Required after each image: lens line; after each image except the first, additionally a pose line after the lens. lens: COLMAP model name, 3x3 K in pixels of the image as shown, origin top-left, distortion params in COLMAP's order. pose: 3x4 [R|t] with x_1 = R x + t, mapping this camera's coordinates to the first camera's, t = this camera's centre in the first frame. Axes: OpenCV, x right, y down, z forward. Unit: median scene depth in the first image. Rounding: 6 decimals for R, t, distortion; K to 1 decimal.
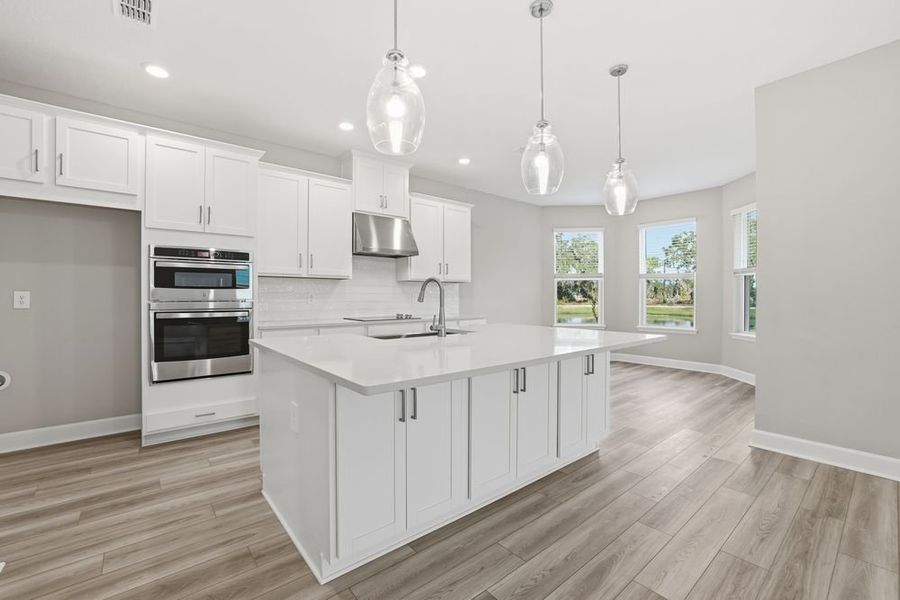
lens RADIAL K [[385.0, 0, 447.1], [0, 385.0, 300.3], [0, 0, 1]] dist [-0.030652, 0.006489]
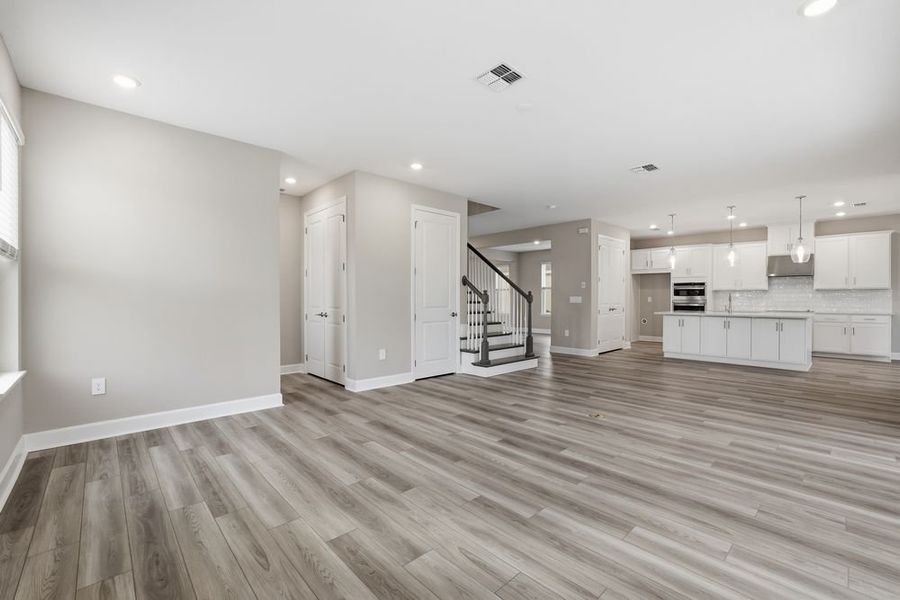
lens RADIAL K [[385.0, 0, 446.7], [0, 385.0, 302.6], [0, 0, 1]] dist [-0.030652, 0.006489]
pose [[0.061158, 0.010408, -0.998074, 2.143980], [-0.012861, 0.999871, 0.009639, 0.014437], [0.998045, 0.012246, 0.061284, -1.032263]]
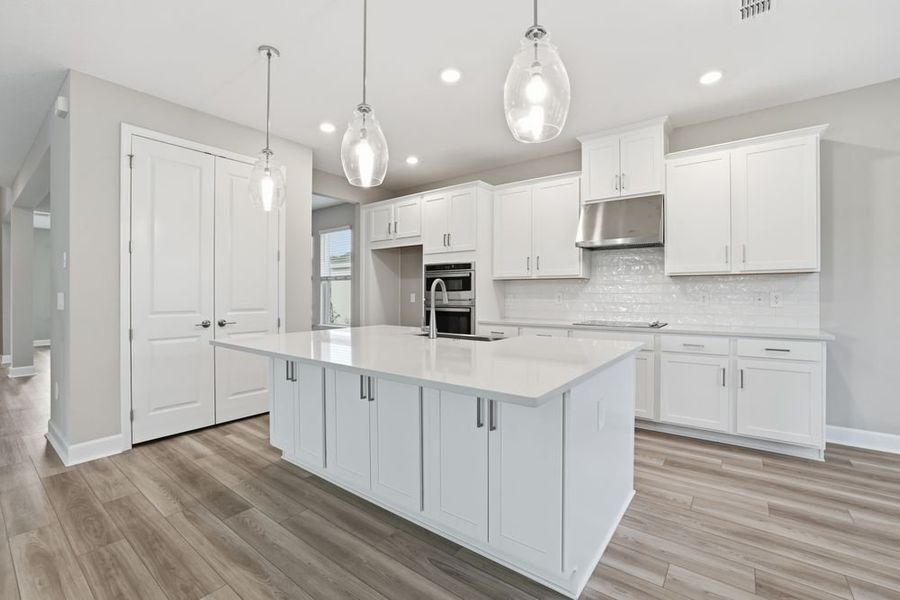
lens RADIAL K [[385.0, 0, 446.8], [0, 385.0, 299.0], [0, 0, 1]] dist [-0.030652, 0.006489]
pose [[0.227902, 0.013272, -0.973594, 0.770842], [-0.011338, 0.999875, 0.010977, -0.015667], [0.973618, 0.008537, 0.228024, 0.647631]]
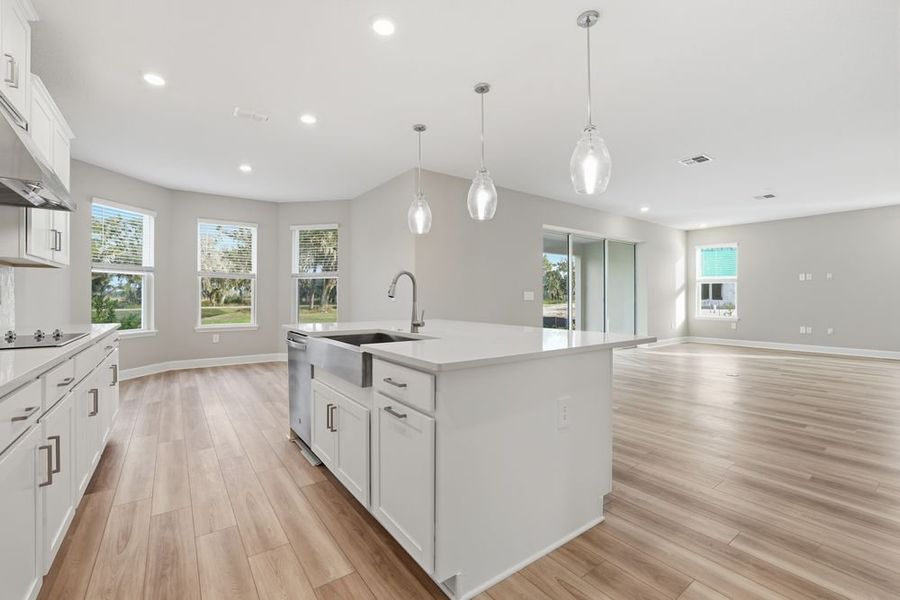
lens RADIAL K [[385.0, 0, 445.4], [0, 385.0, 293.2], [0, 0, 1]] dist [-0.030652, 0.006489]
pose [[0.059272, 0.011429, 0.998176, -0.781703], [0.012473, 0.999848, -0.012189, 0.006408], [-0.998164, 0.013172, 0.059121, 0.692378]]
